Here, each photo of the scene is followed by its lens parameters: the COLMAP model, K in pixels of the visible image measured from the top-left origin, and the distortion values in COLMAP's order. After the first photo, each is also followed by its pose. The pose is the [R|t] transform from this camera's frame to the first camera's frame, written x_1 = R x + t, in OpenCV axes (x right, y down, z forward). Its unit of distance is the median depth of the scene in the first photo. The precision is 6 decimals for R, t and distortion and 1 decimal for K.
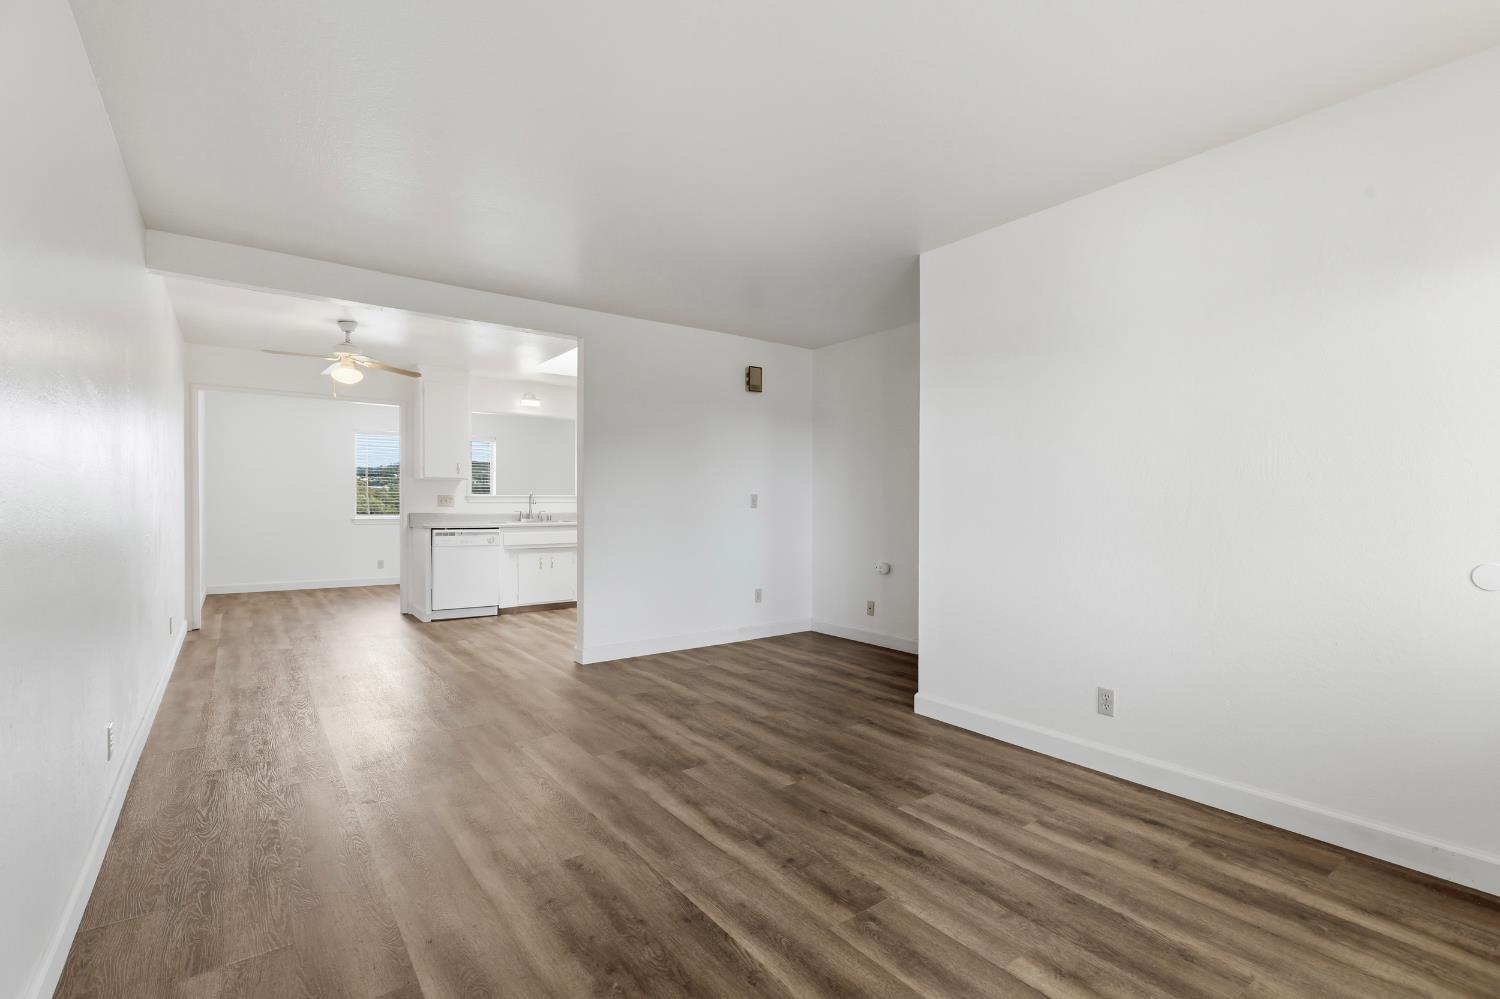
lens RADIAL K [[687.5, 0, 752.8], [0, 687.5, 505.5], [0, 0, 1]] dist [0.000862, 0.000402]
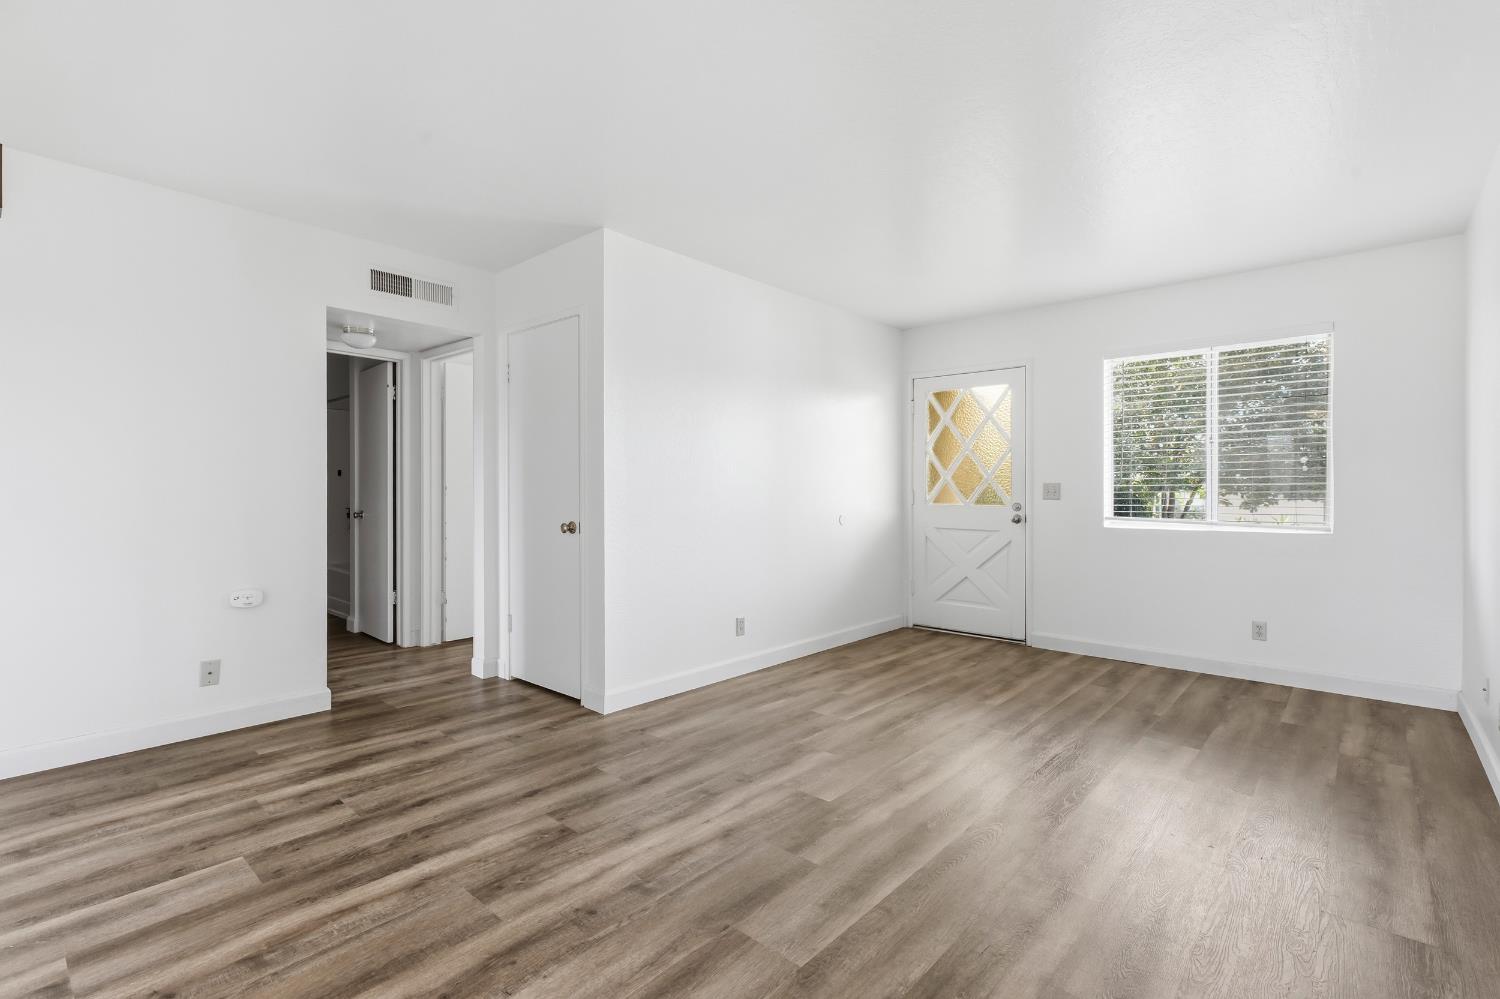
lens RADIAL K [[733.1, 0, 749.2], [0, 733.1, 495.1], [0, 0, 1]] dist [0.022056, -0.000105]
pose [[-0.223295, -0.014753, 0.974639, -0.898257], [-0.000506, 0.999887, 0.015019, -0.012224], [-0.974751, 0.002860, -0.223277, 1.198321]]
